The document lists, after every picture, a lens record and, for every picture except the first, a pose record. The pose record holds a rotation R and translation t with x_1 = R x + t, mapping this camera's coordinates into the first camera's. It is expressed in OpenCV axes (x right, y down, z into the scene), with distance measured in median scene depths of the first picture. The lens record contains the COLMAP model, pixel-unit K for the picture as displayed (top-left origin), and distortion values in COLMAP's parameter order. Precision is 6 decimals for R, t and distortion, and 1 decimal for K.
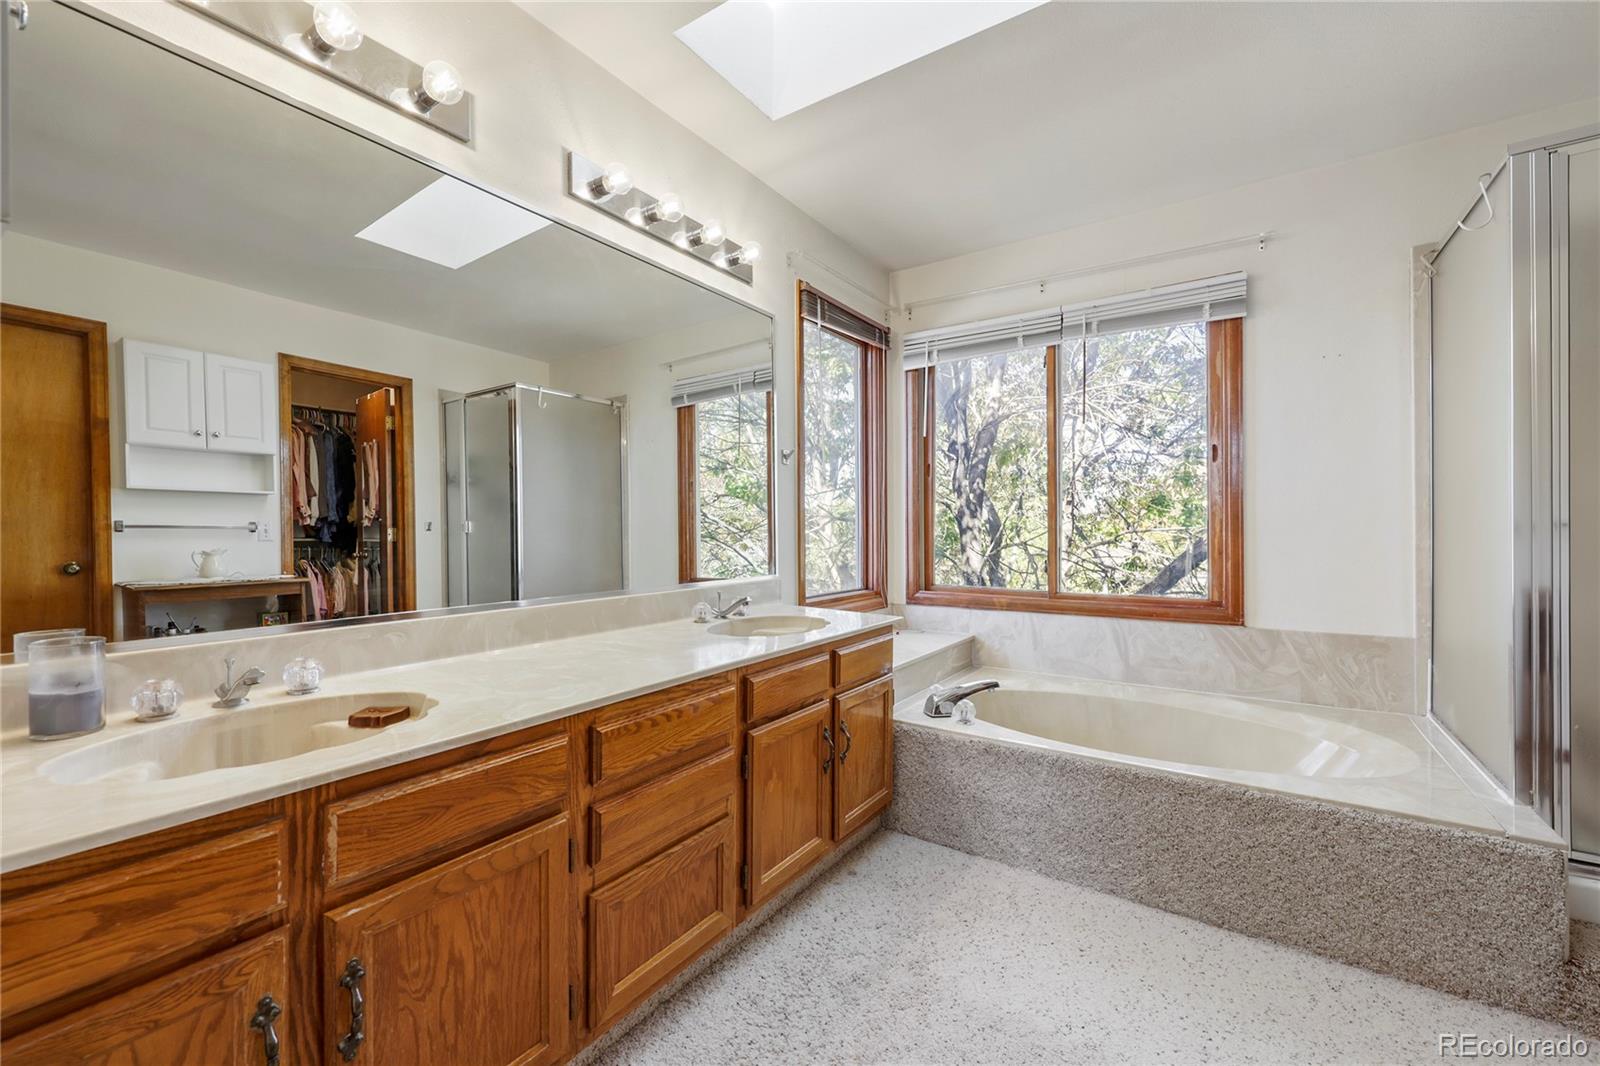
lens RADIAL K [[654.8, 0, 800.0], [0, 654.8, 533.0], [0, 0, 1]] dist [-0.000388, -0.000155]
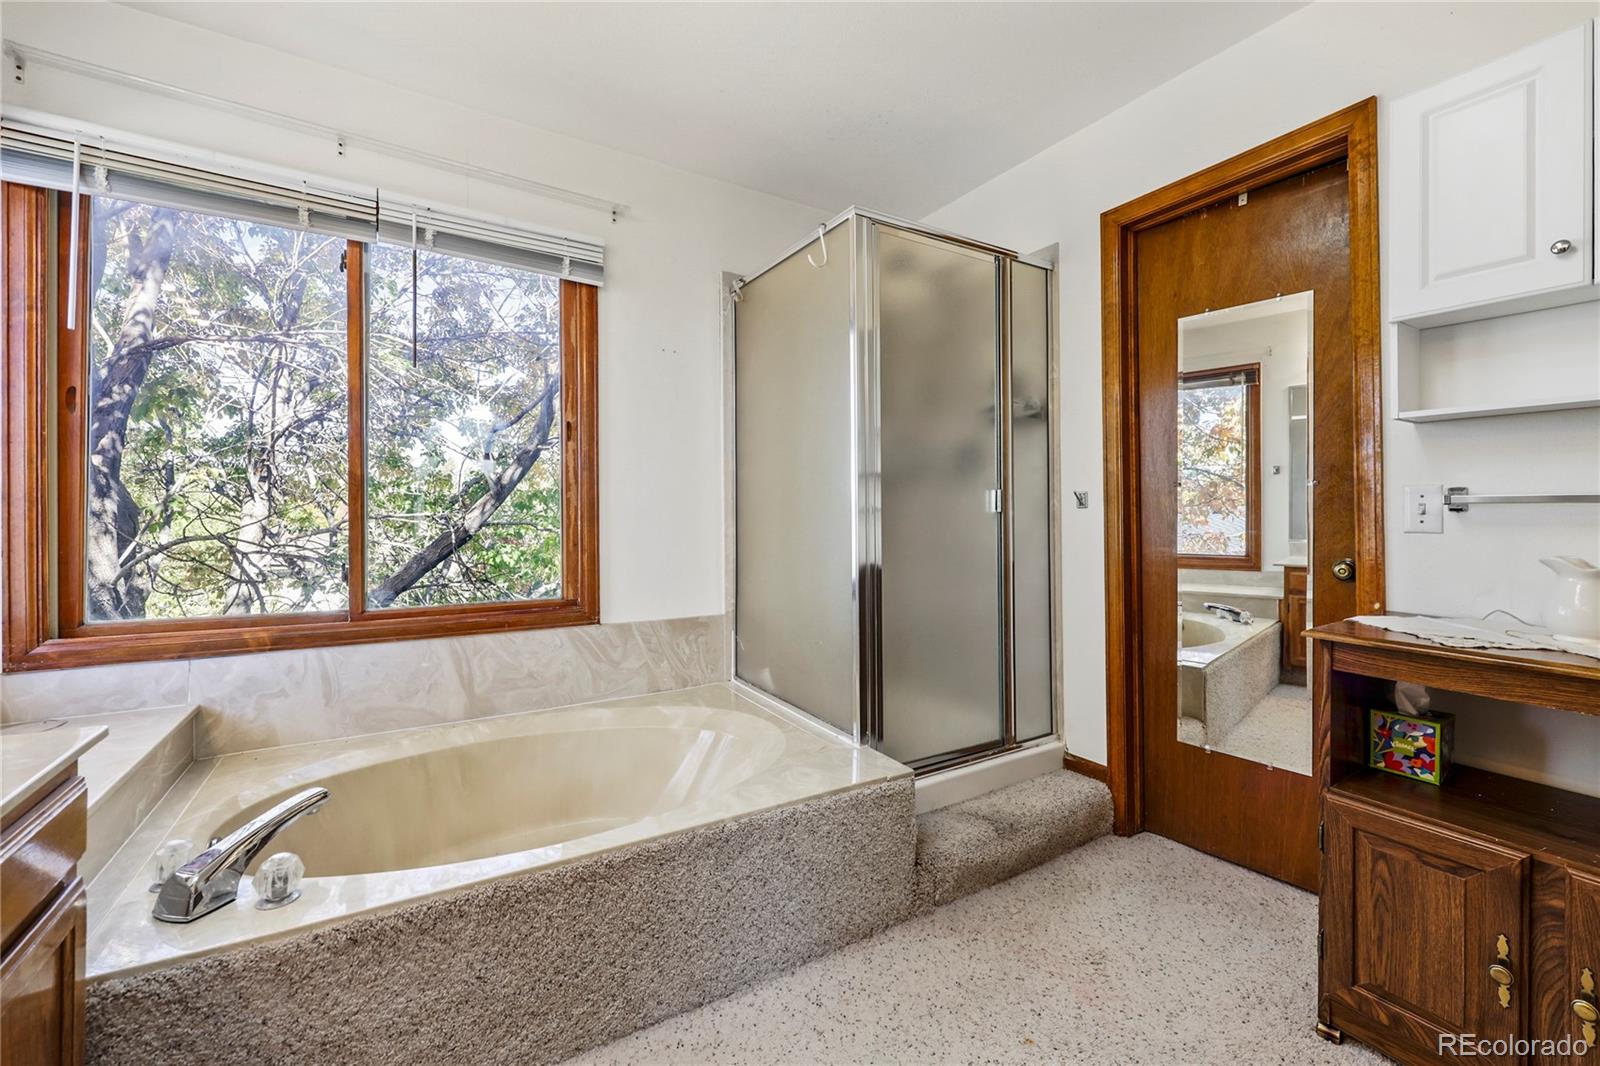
lens RADIAL K [[652.4, 0, 799.1], [0, 652.4, 513.3], [0, 0, 1]] dist [0.000041, 0.000260]
pose [[0.416893, 0.006309, 0.908934, -0.036118], [-0.000633, 0.999978, -0.006651, -0.006412], [-0.908955, 0.002197, 0.416888, 0.365476]]
